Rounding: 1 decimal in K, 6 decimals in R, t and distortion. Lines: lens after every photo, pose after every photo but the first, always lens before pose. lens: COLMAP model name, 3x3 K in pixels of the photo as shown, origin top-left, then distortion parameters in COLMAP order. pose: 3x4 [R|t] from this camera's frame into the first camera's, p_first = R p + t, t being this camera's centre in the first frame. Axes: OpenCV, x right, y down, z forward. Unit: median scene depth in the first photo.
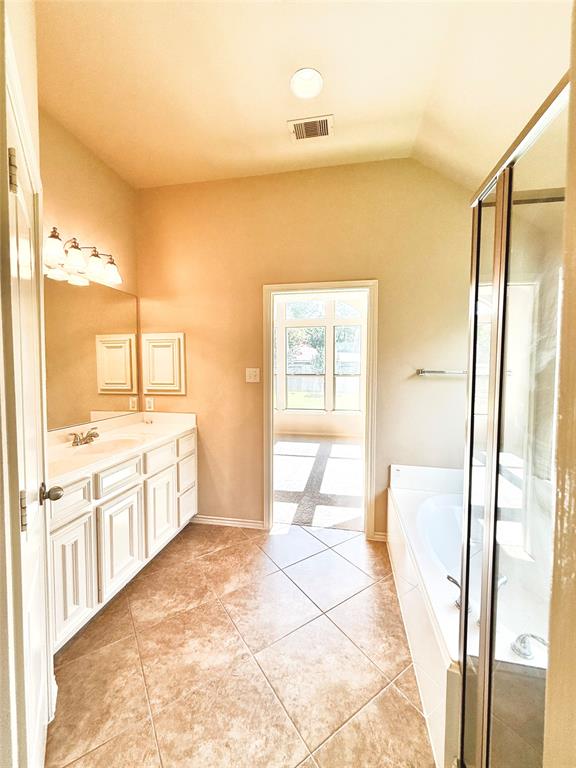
lens RADIAL K [[305.9, 0, 287.8], [0, 305.9, 381.8], [0, 0, 1]] dist [-0.002067, 0.000957]
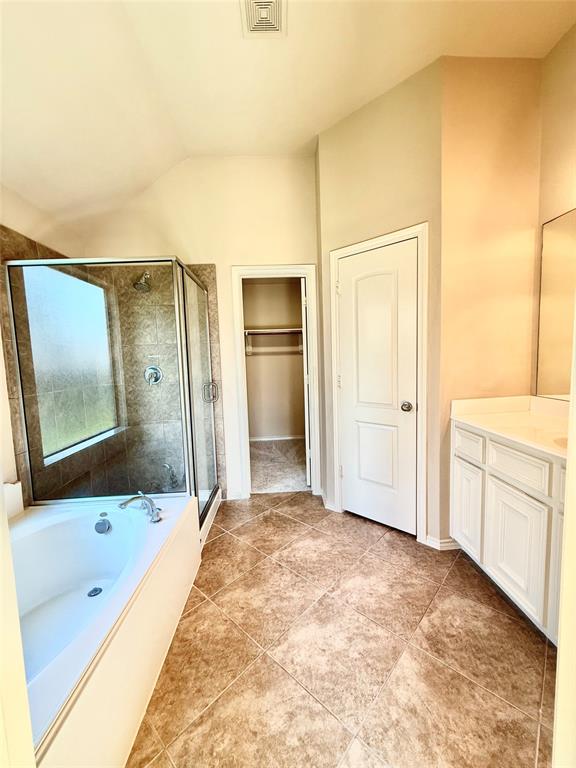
lens RADIAL K [[305.9, 0, 287.8], [0, 305.9, 381.8], [0, 0, 1]] dist [-0.002067, 0.000957]
pose [[-0.973959, 0.048106, -0.221564, 0.232083], [0.019940, 0.991619, 0.127650, -0.023321], [0.225848, 0.119907, -0.966755, 1.938065]]
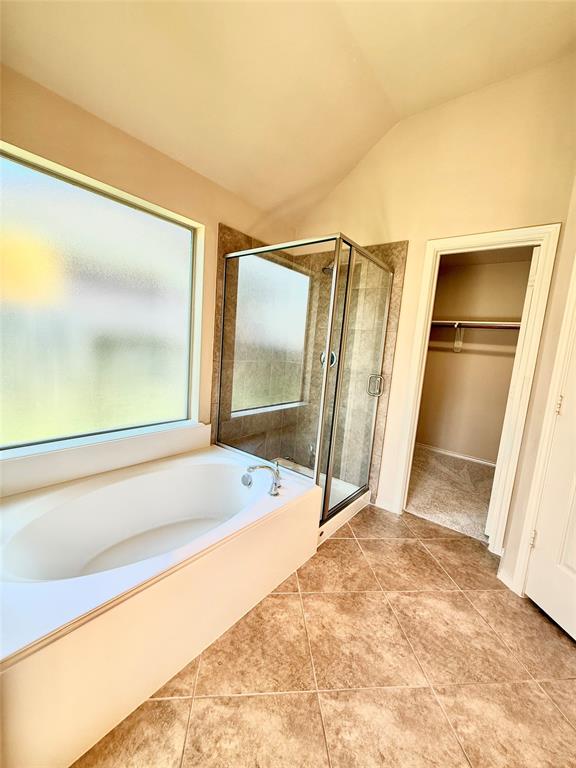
lens RADIAL K [[305.9, 0, 287.8], [0, 305.9, 381.8], [0, 0, 1]] dist [-0.002067, 0.000957]
pose [[-0.879703, -0.131057, 0.457106, -0.045619], [-0.057746, 0.983599, 0.170875, -0.012314], [-0.472003, 0.123924, -0.872843, 1.755305]]
